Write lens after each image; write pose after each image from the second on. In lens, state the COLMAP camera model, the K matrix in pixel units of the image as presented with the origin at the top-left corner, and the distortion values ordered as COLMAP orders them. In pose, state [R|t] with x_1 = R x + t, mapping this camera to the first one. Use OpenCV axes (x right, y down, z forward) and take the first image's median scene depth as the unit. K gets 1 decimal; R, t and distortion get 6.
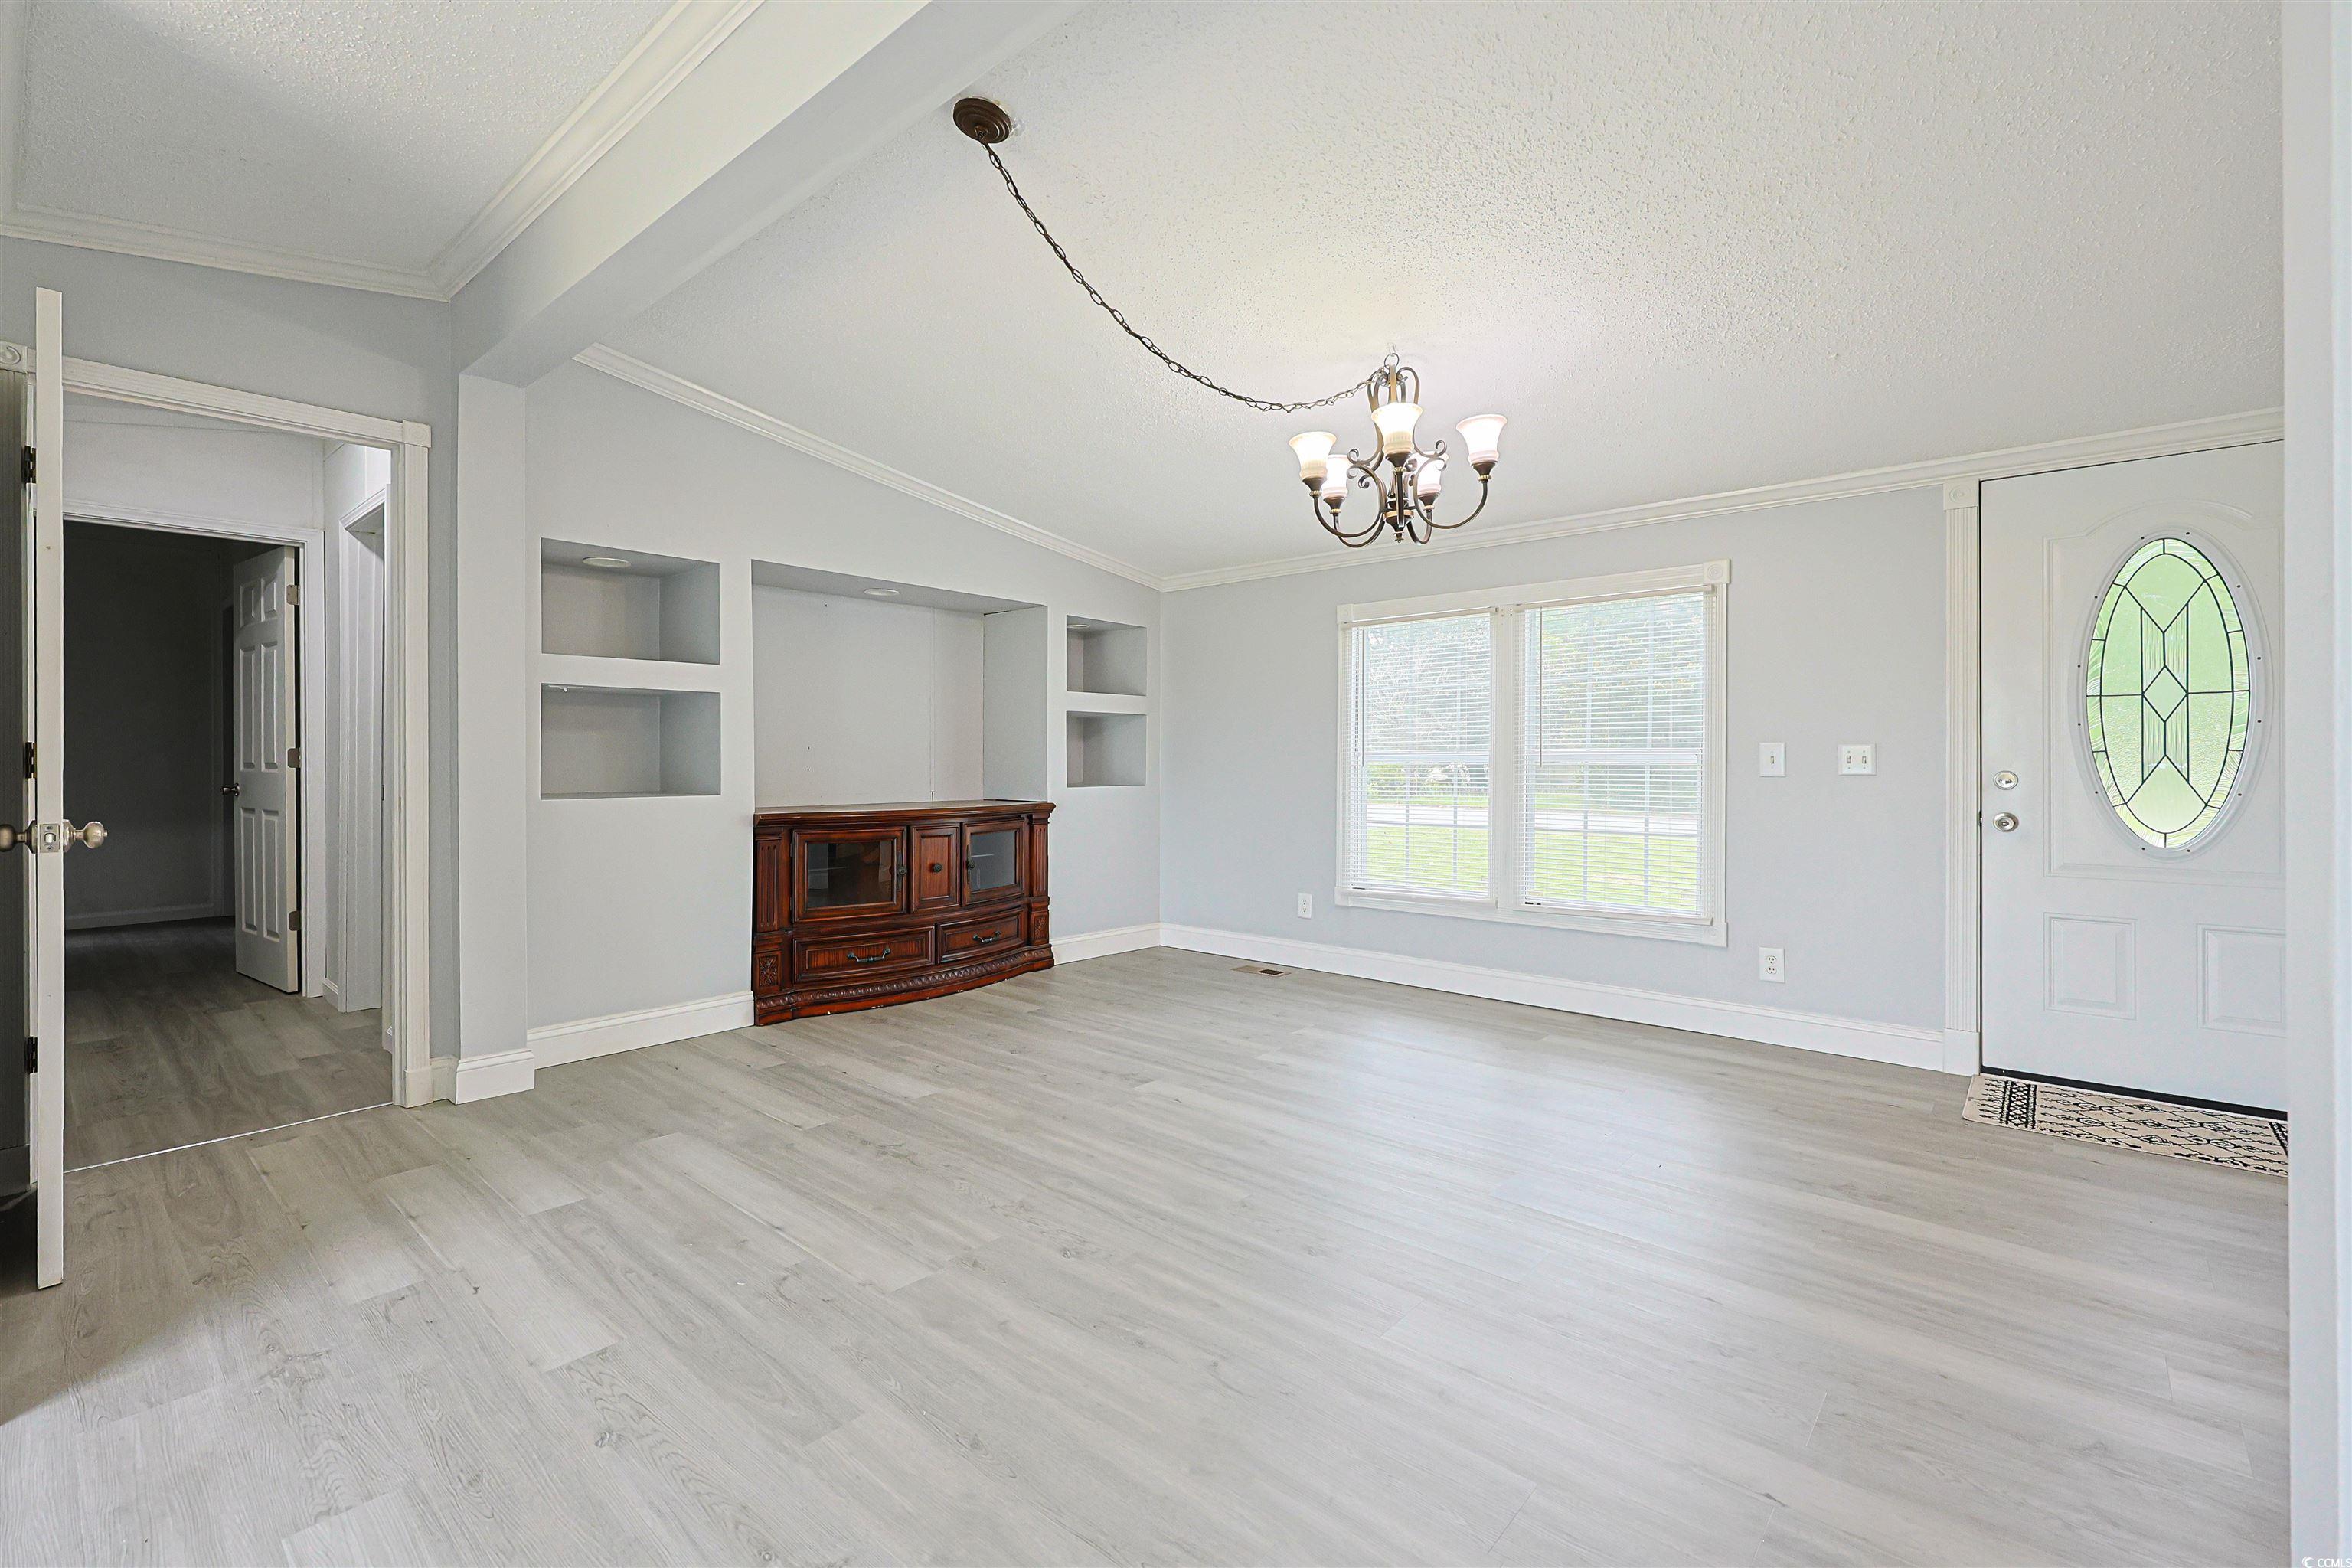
lens RADIAL K [[1017.1, 0, 1176.6], [0, 1017.1, 759.1], [0, 0, 1]] dist [-0.004235, 0.000580]
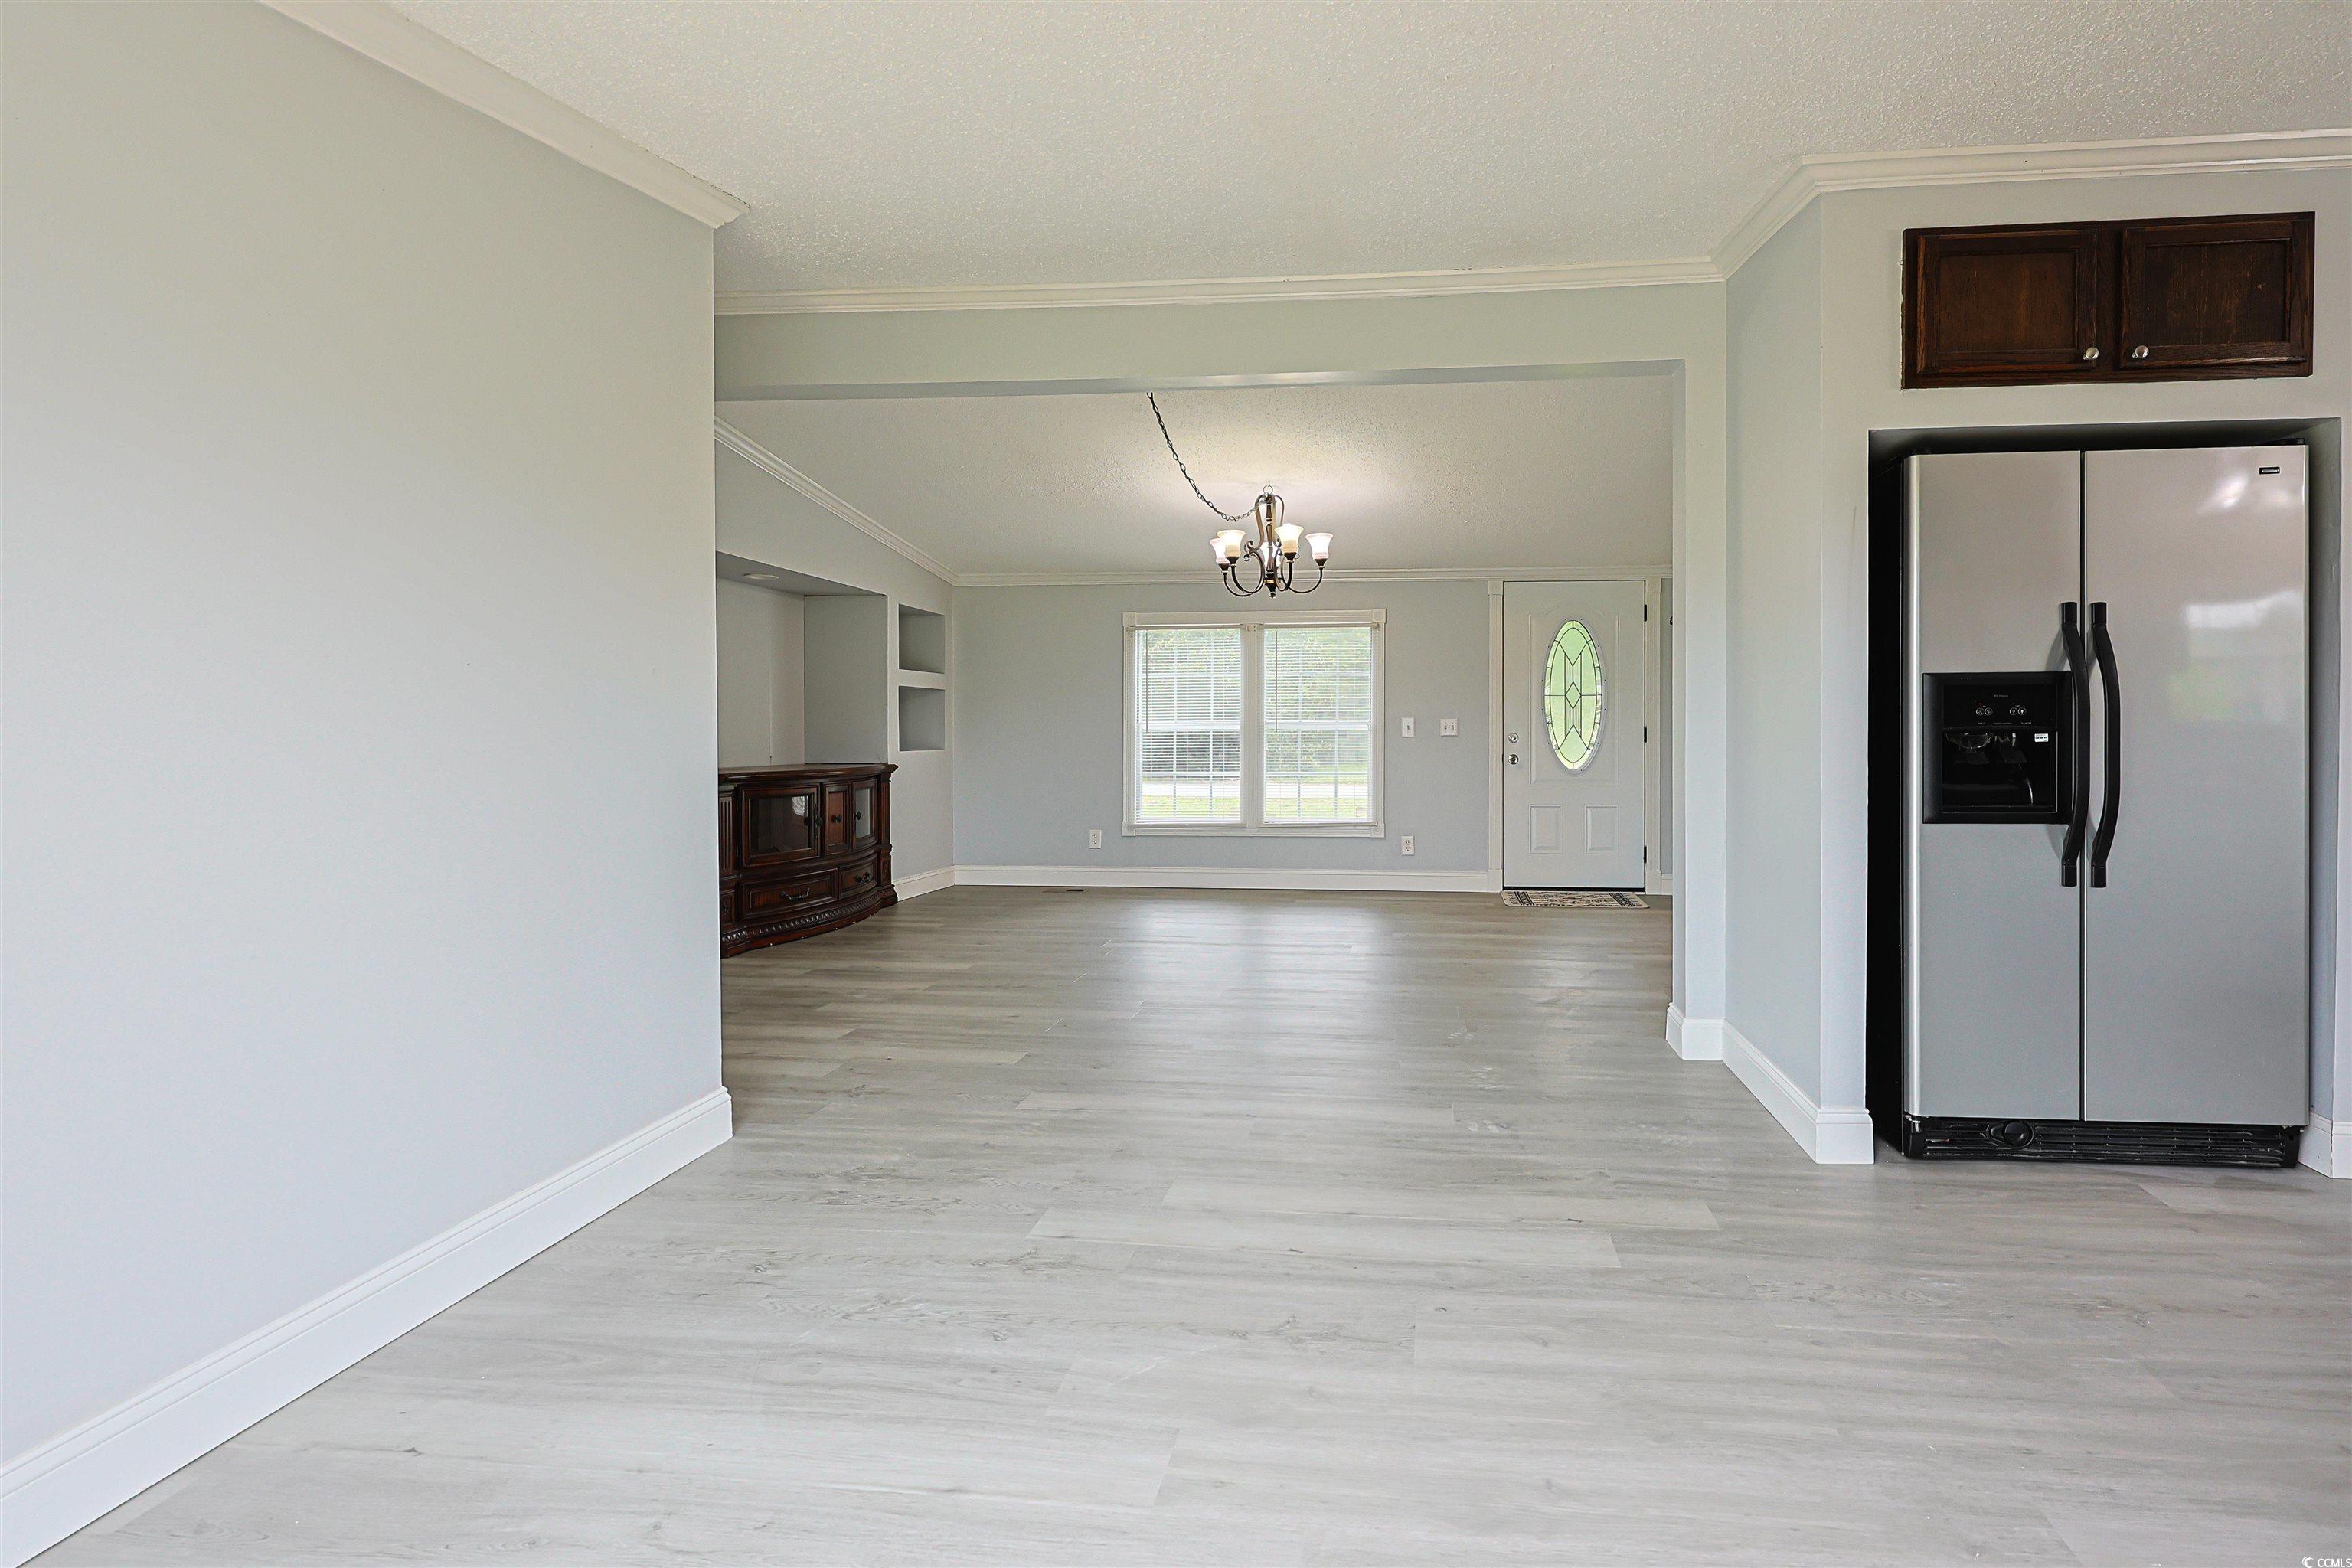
lens RADIAL K [[1017.1, 0, 1351.8], [0, 1017.1, 760.9], [0, 0, 1]] dist [-0.004235, 0.000580]
pose [[0.806525, -0.017938, 0.590928, -0.604455], [0.000374, 0.999555, 0.029832, 0.006733], [-0.591200, -0.023839, 0.806173, -0.402321]]
